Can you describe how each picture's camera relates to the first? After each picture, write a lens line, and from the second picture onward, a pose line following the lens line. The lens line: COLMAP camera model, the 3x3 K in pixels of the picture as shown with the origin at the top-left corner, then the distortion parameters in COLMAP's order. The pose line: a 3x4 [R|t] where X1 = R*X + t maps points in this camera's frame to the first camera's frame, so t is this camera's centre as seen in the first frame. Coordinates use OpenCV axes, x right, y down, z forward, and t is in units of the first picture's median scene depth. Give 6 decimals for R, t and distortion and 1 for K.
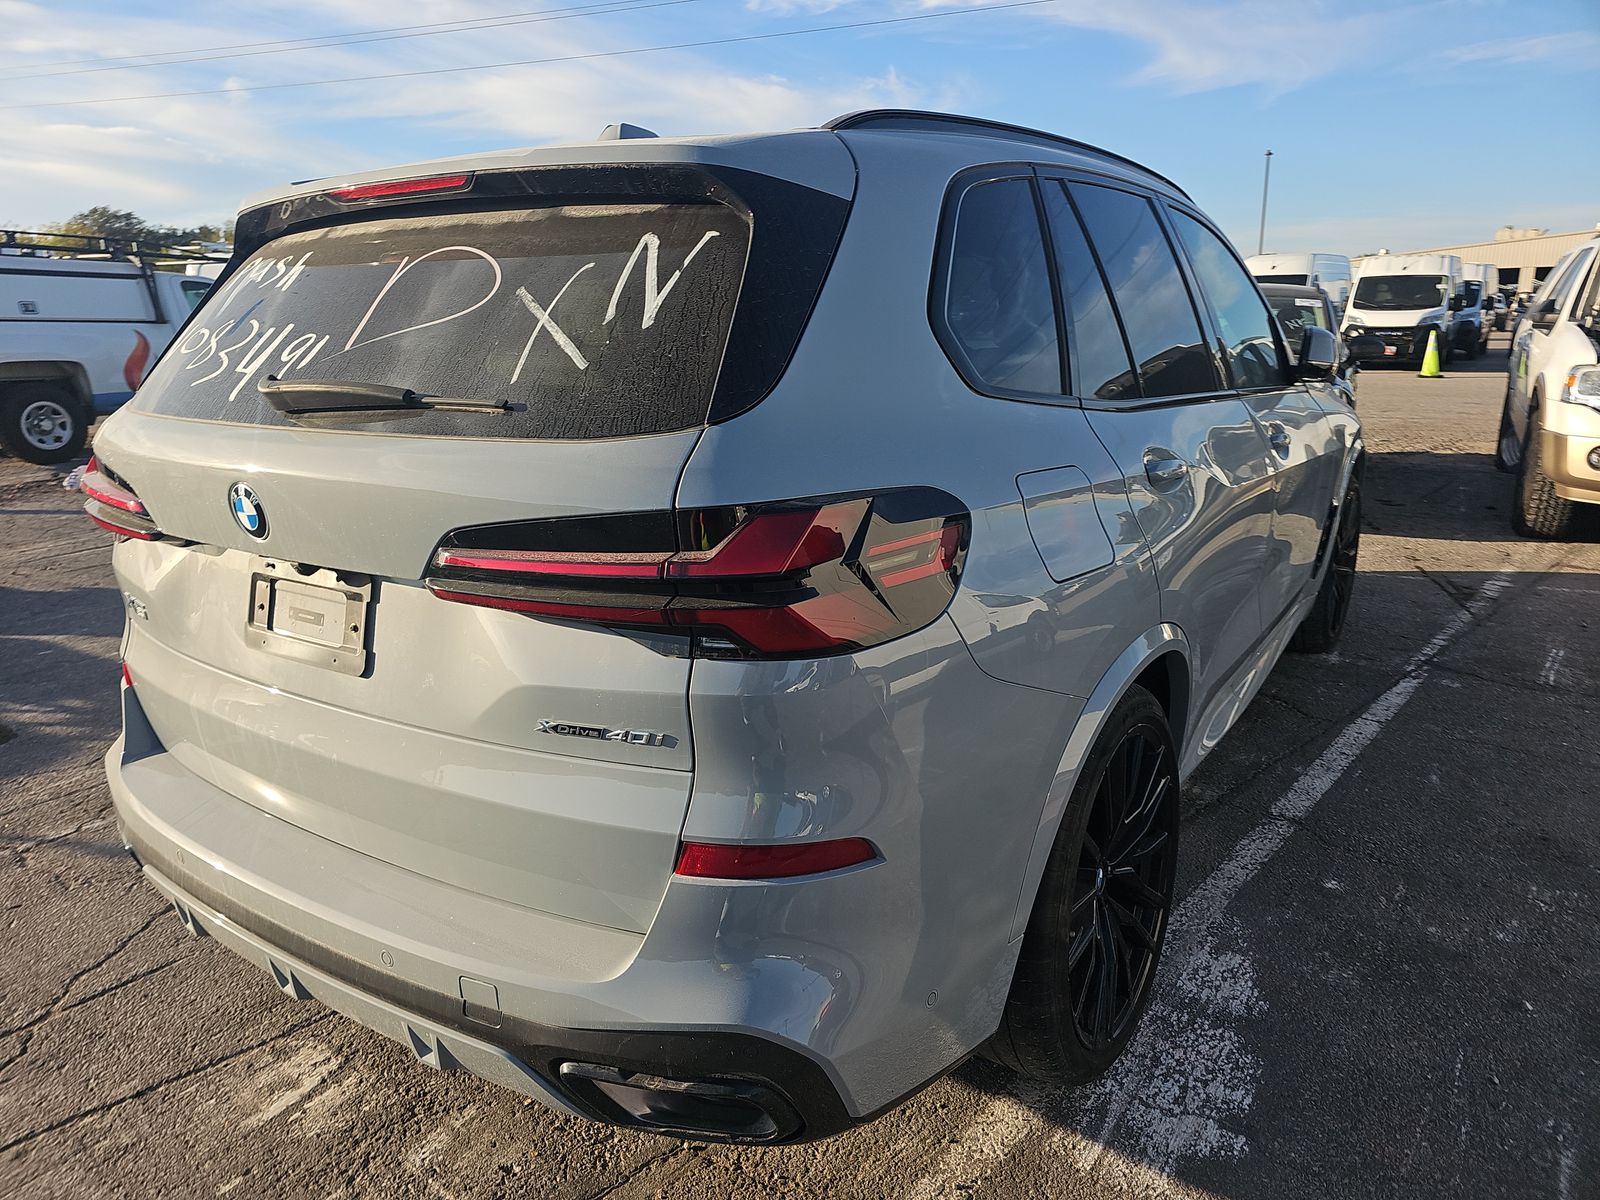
lens RADIAL K [[1055.3, 0, 799.7], [0, 1055.3, 596.6], [0, 0, 1]] dist [0.052432, -0.035905]
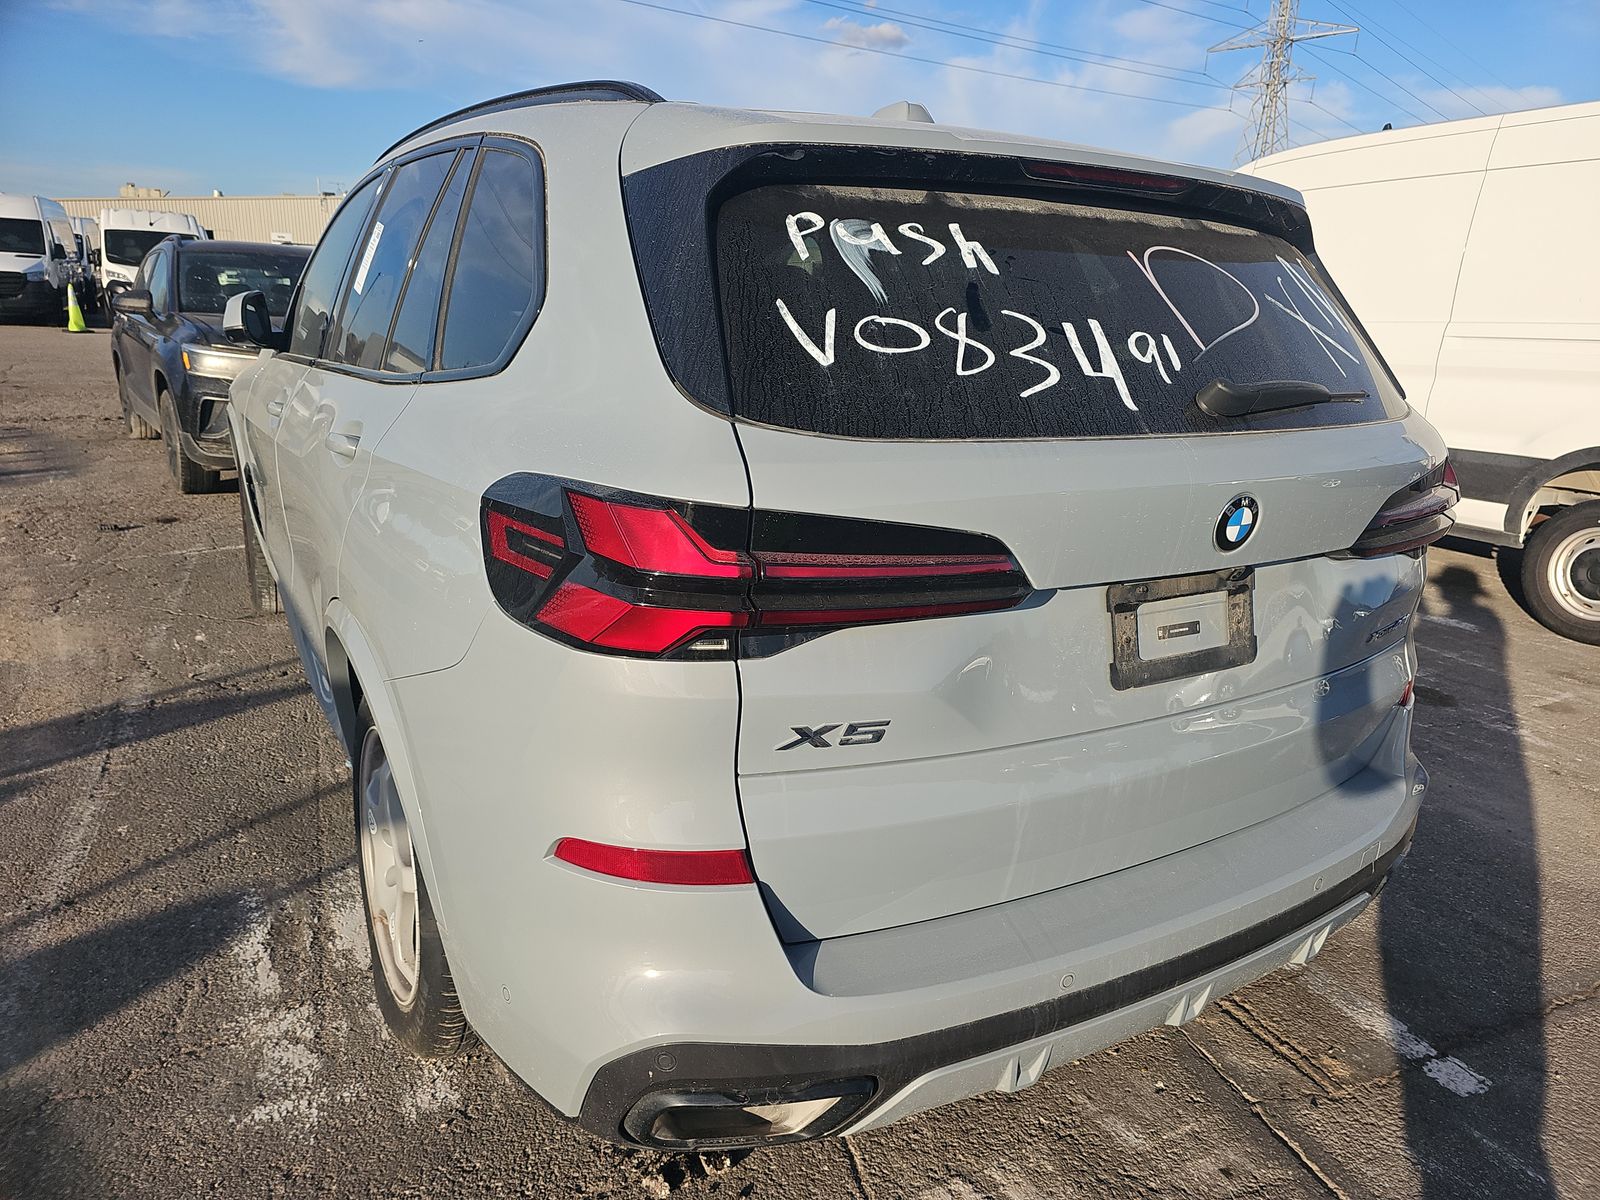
lens RADIAL K [[1055.3, 0, 794.4], [0, 1055.3, 600.1], [0, 0, 1]] dist [0.052432, -0.035905]
pose [[0.430175, -0.218579, 0.875884, -1.441902], [0.181911, 0.971330, 0.153055, -0.216442], [-0.884227, 0.093492, 0.457604, 0.868165]]
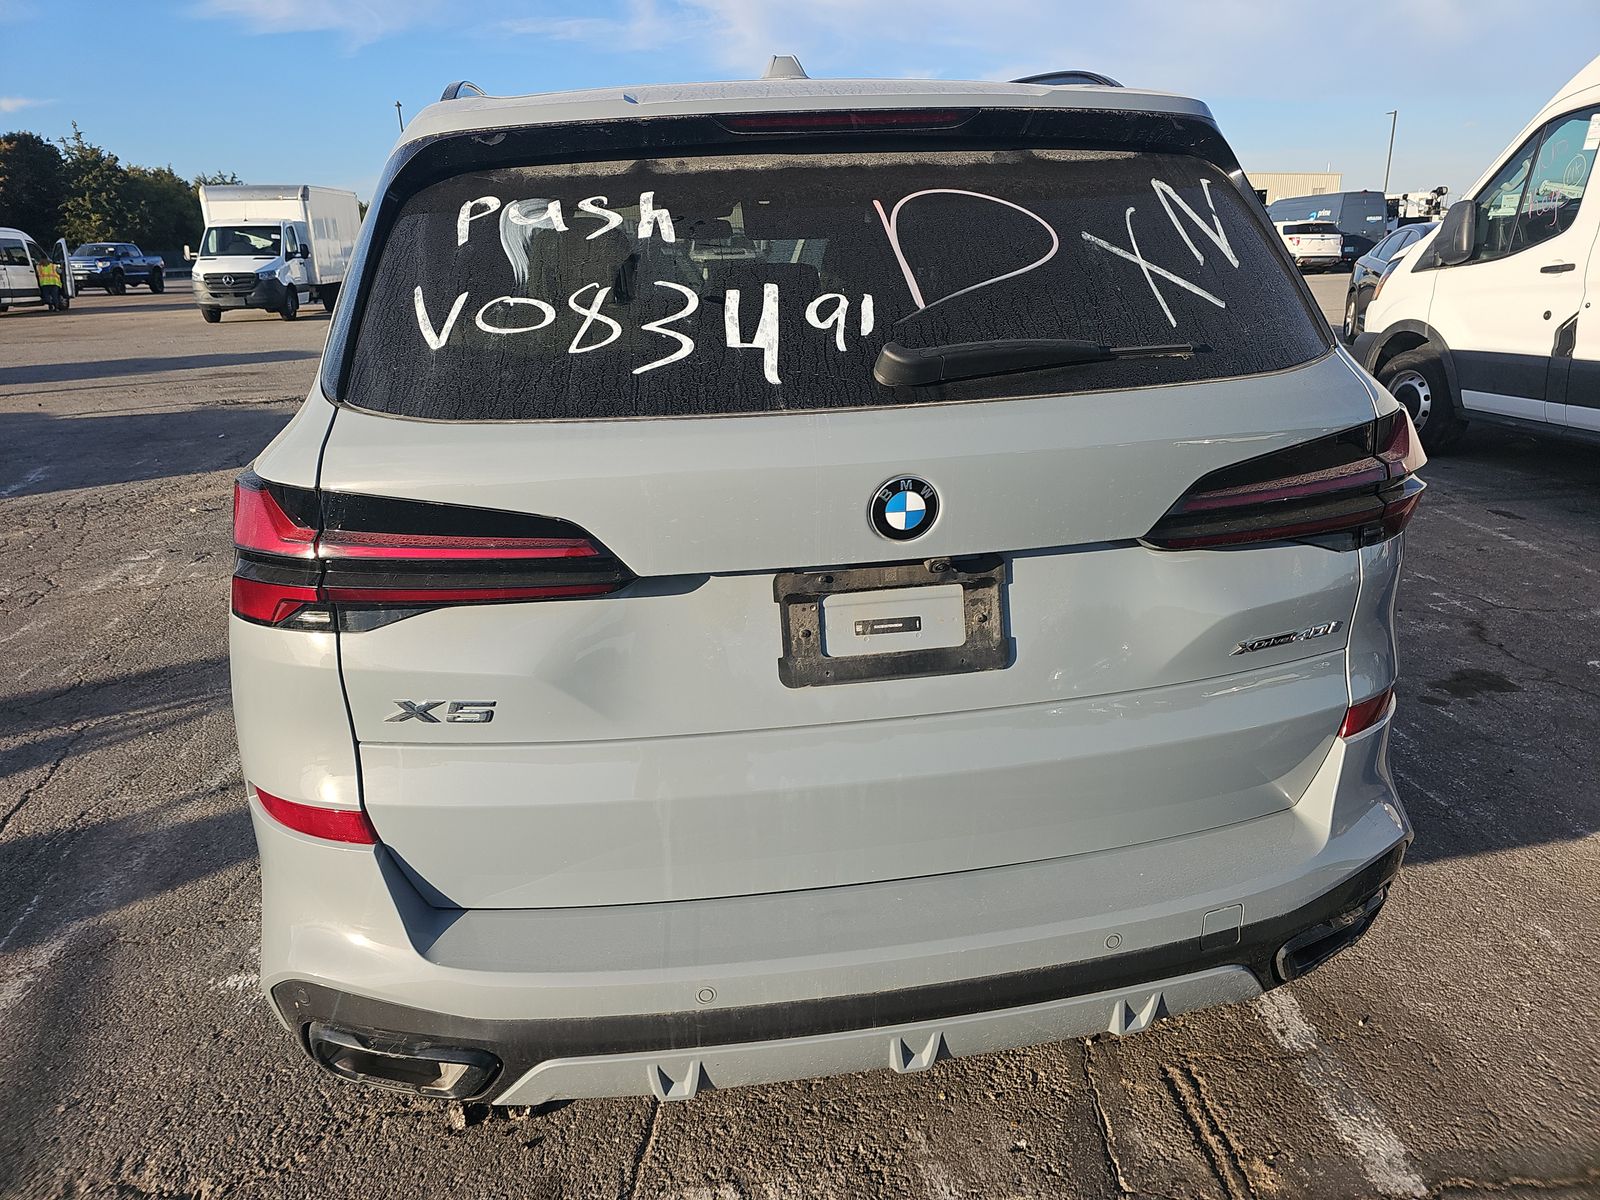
lens RADIAL K [[1055.3, 0, 779.6], [0, 1055.3, 554.0], [0, 0, 1]] dist [0.052432, -0.035905]
pose [[0.740297, -0.200719, 0.641617, -1.056827], [0.194935, 0.977476, 0.080870, -0.122605], [-0.643397, 0.065205, 0.762750, 0.412140]]
